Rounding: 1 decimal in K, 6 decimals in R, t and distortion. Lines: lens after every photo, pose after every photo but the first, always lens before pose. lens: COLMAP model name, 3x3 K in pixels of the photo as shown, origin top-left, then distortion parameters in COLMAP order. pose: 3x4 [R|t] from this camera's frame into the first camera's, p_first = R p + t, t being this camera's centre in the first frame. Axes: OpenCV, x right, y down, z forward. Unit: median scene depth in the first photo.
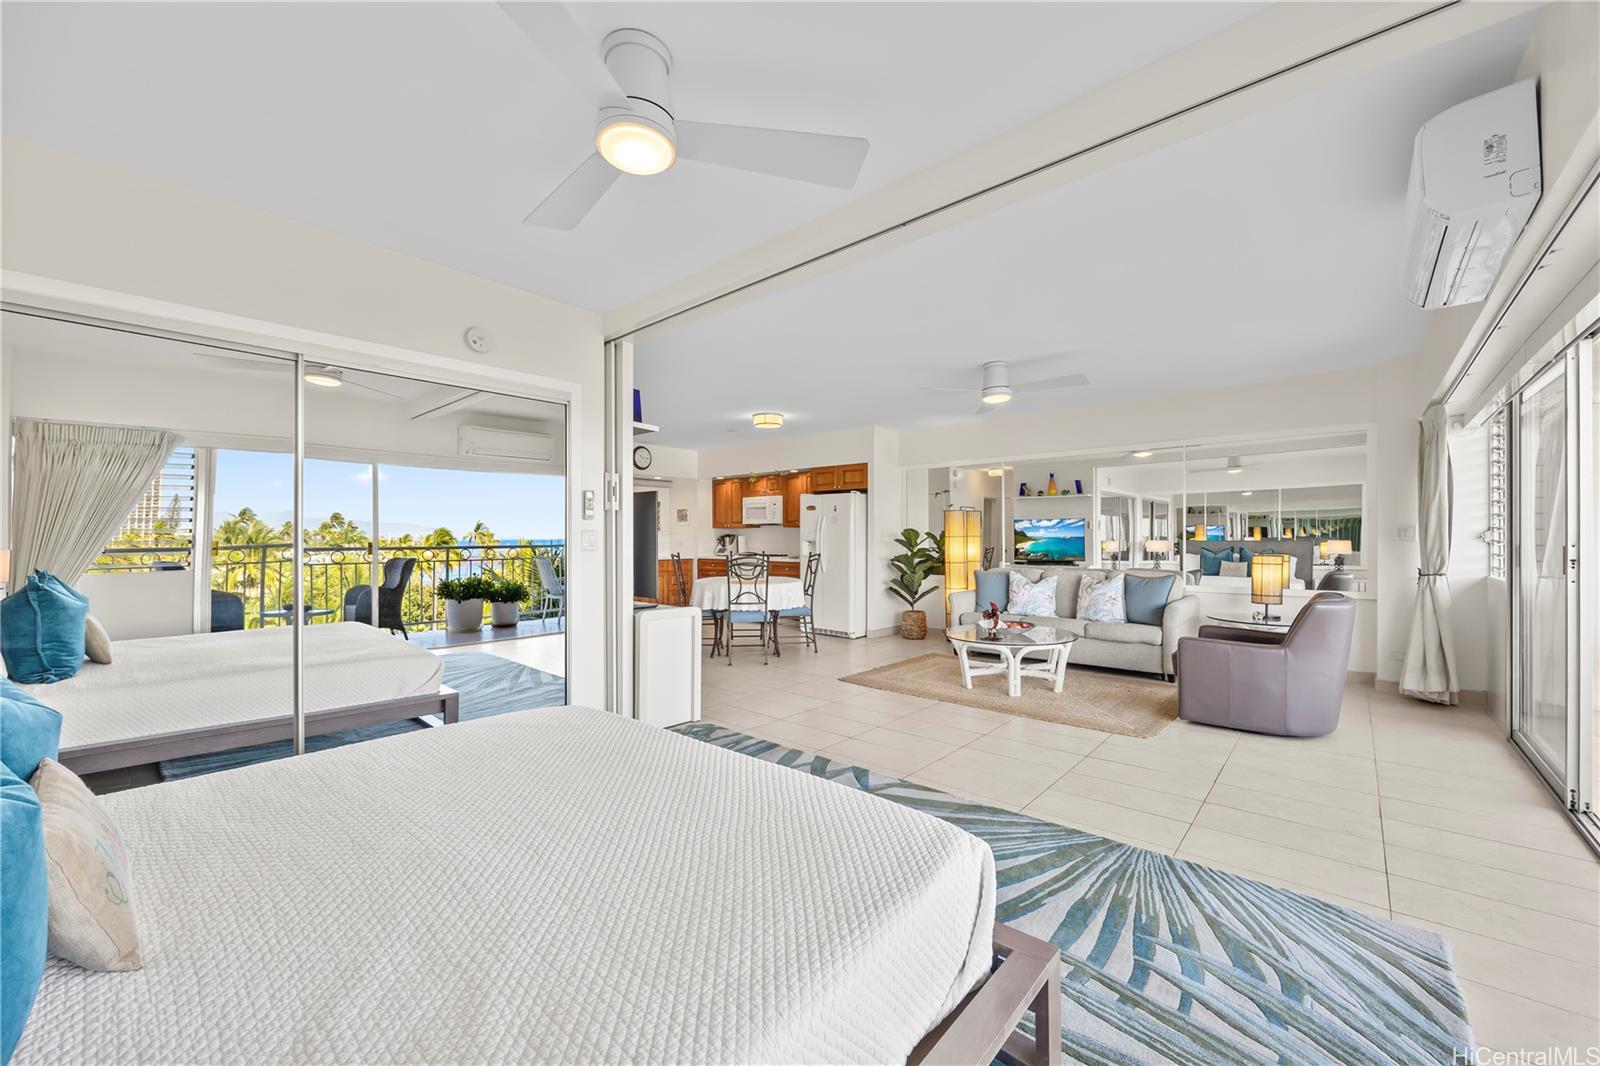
lens RADIAL K [[623.9, 0, 789.6], [0, 623.9, 540.8], [0, 0, 1]] dist [0.001196, -0.000007]
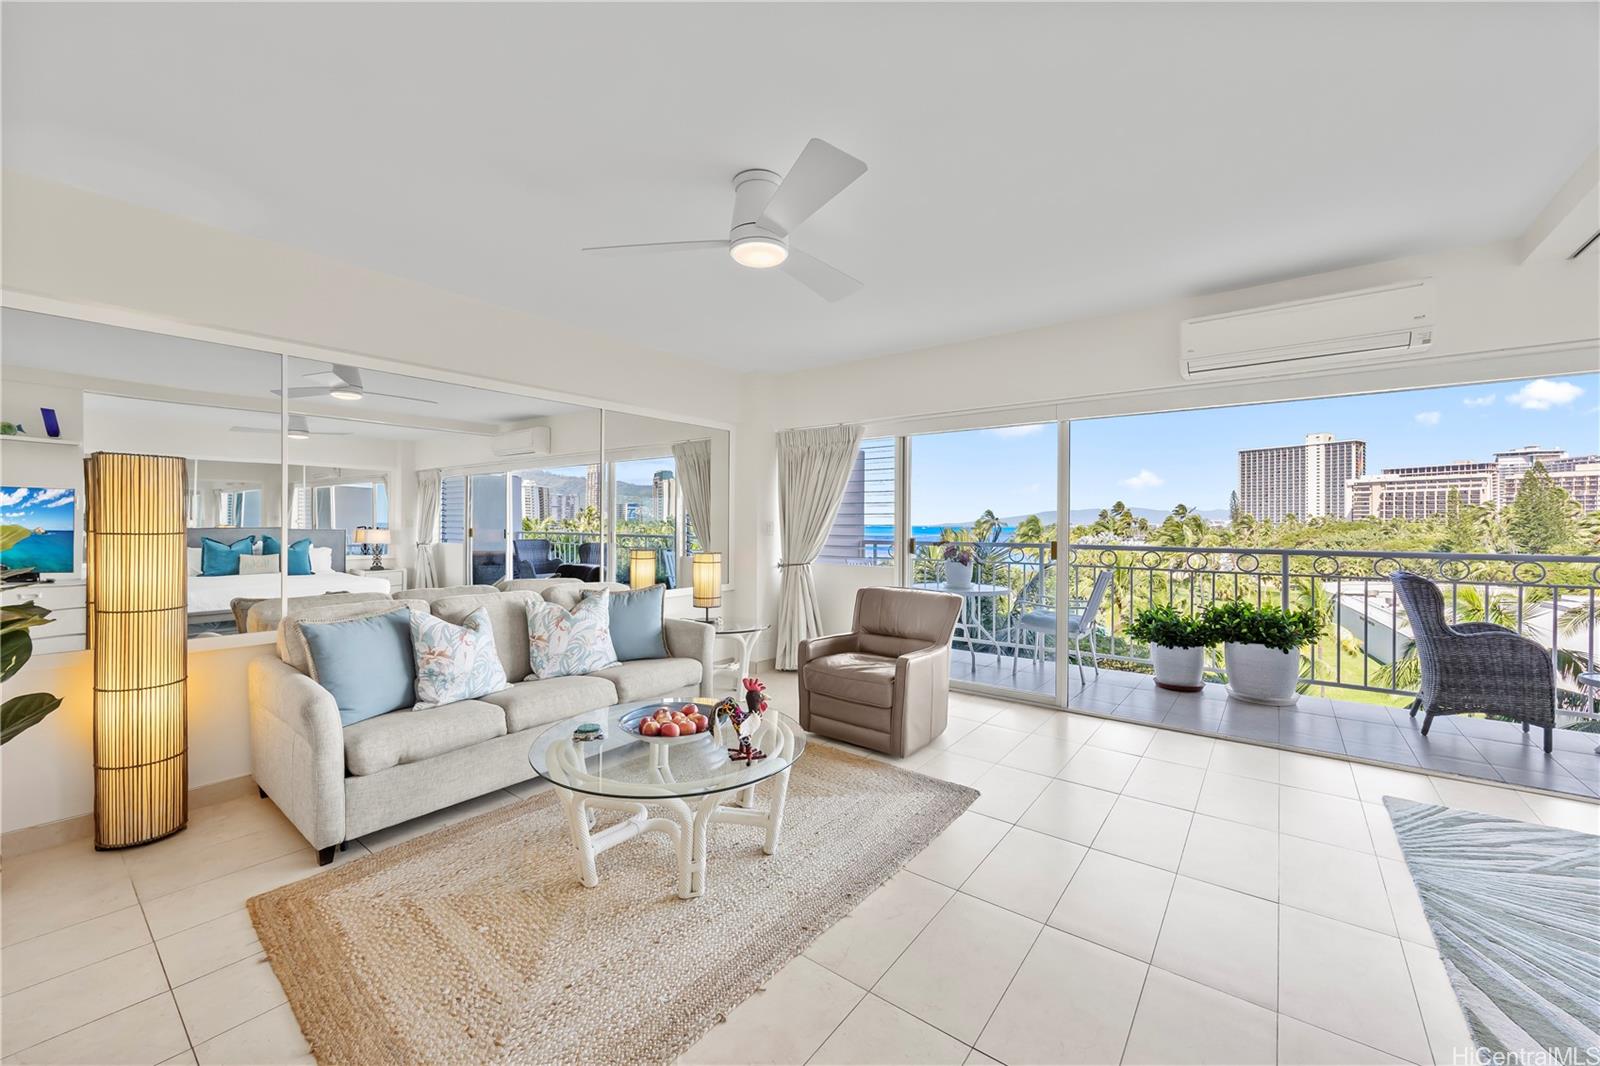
lens RADIAL K [[610.8, 0, 800.5], [0, 610.8, 525.7], [0, 0, 1]] dist [-0.003224, -0.000284]
pose [[-0.084154, -0.000943, 0.996452, -0.141133], [-0.006041, 0.999982, 0.000436, -0.019383], [-0.996434, -0.005982, -0.084158, 0.970473]]
